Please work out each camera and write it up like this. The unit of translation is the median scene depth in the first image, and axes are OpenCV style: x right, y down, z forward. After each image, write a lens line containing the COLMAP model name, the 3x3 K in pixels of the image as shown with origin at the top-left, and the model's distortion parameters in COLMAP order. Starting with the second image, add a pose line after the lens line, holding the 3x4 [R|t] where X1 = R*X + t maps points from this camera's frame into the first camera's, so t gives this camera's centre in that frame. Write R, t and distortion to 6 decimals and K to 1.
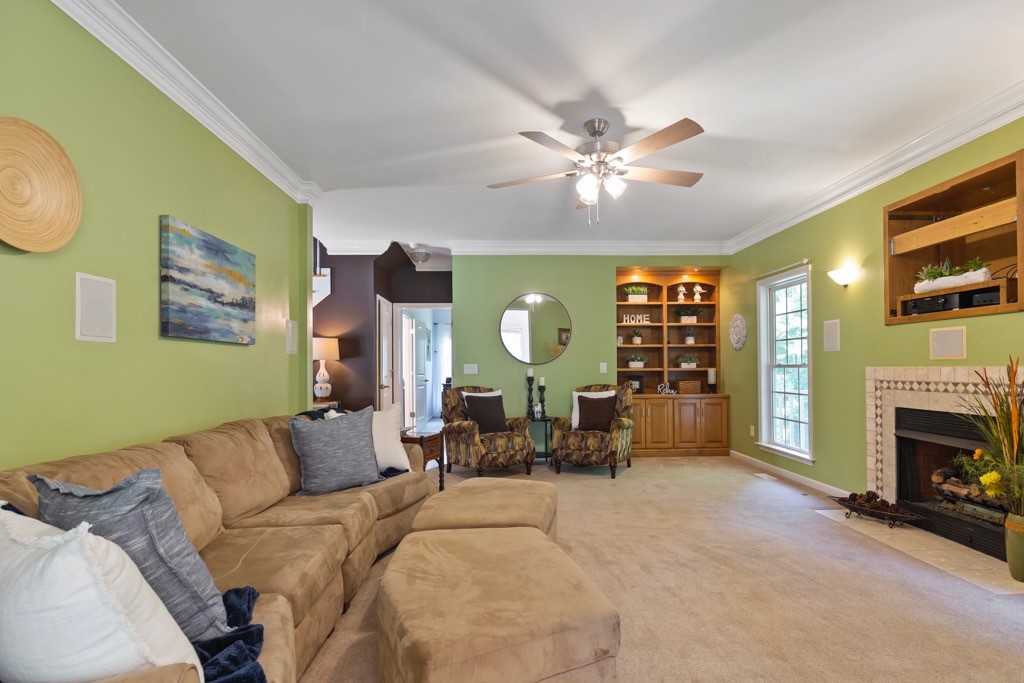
lens RADIAL K [[513.3, 0, 513.9], [0, 513.3, 360.3], [0, 0, 1]] dist [0.001851, -0.001640]
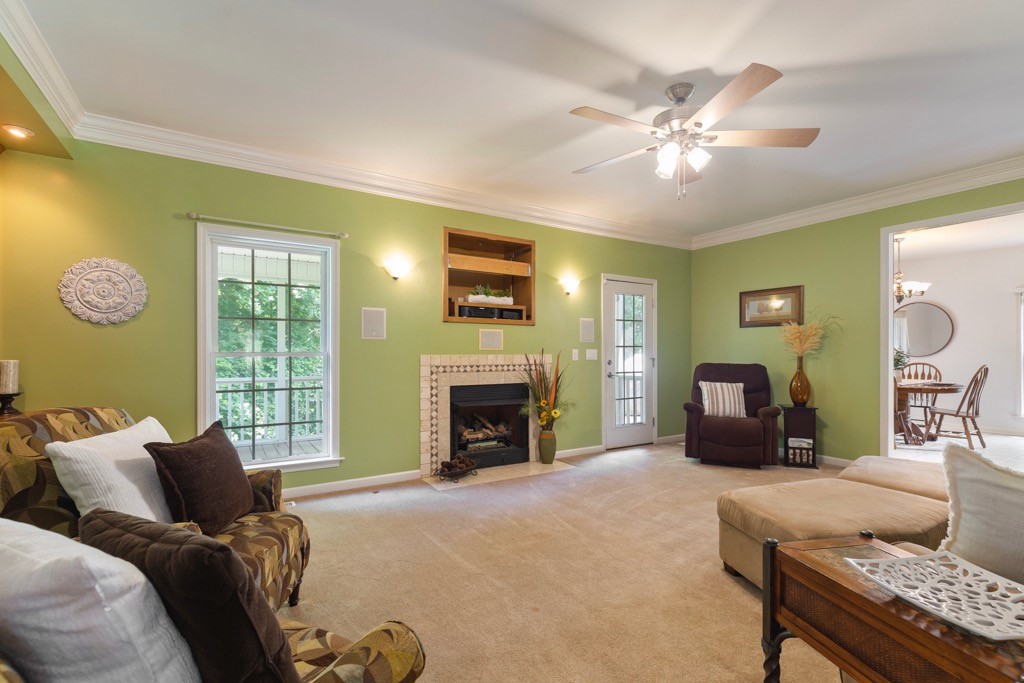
lens RADIAL K [[465.7, 0, 512.7], [0, 465.7, 353.3], [0, 0, 1]] dist [0.008375, -0.001827]
pose [[-0.503270, 0.014072, 0.864015, -0.356594], [-0.004548, 0.999810, -0.018933, 0.031320], [-0.864117, -0.013457, -0.503111, 1.500079]]
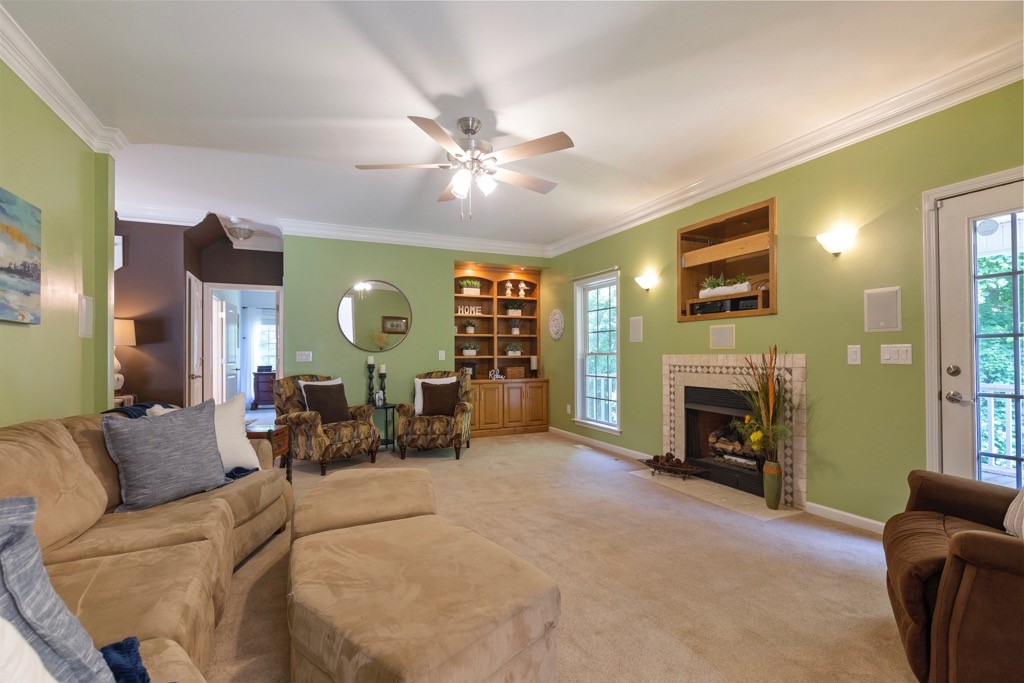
lens RADIAL K [[481.8, 0, 515.1], [0, 481.8, 349.7], [0, 0, 1]] dist [-0.000256, -0.000402]
pose [[0.923629, 0.005693, 0.383247, -0.115757], [-0.006404, 0.999979, 0.000580, 0.002452], [-0.383235, -0.002989, 0.923646, 0.050050]]
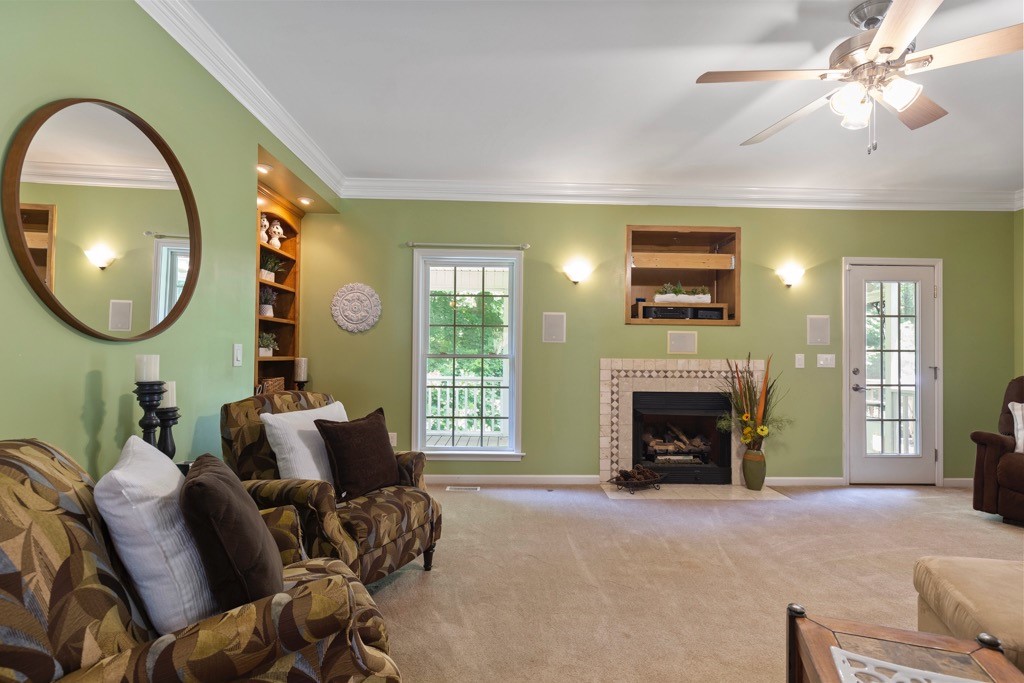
lens RADIAL K [[481.8, 0, 514.6], [0, 481.8, 351.3], [0, 0, 1]] dist [-0.000256, -0.000402]
pose [[0.003705, 0.024089, 0.999703, -0.419570], [-0.024484, 0.999412, -0.023991, 0.030452], [-0.999693, -0.024388, 0.004292, 1.320106]]
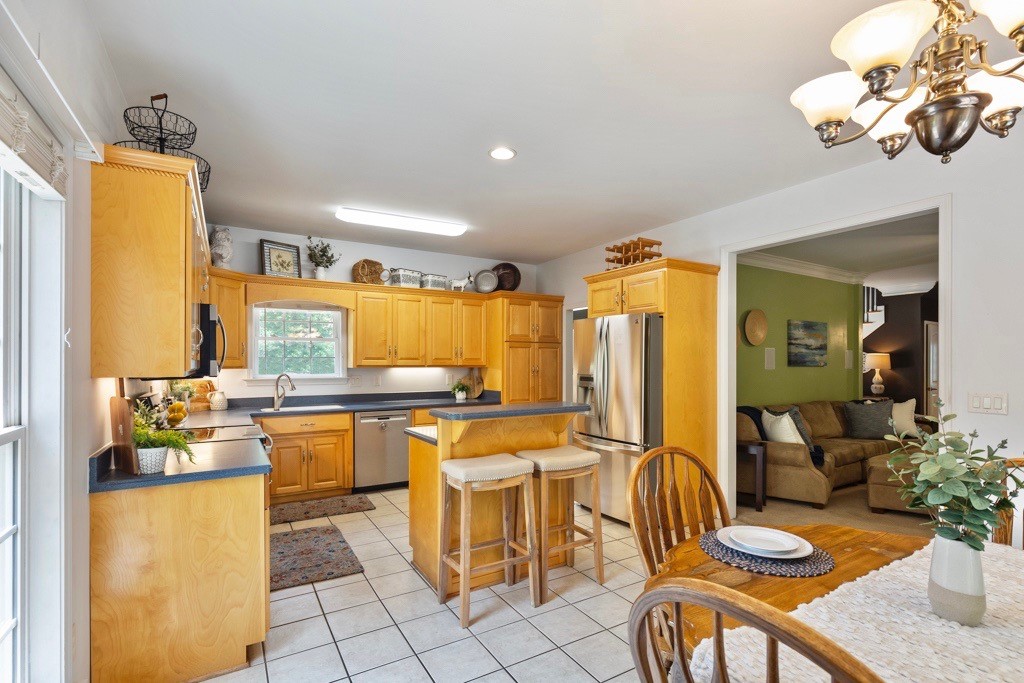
lens RADIAL K [[481.8, 0, 516.2], [0, 481.8, 361.1], [0, 0, 1]] dist [-0.000256, -0.000402]
pose [[0.494484, 0.009328, -0.869137, 0.555907], [0.004826, 0.999898, 0.013477, -0.079893], [0.869173, -0.010858, 0.494388, -1.034140]]
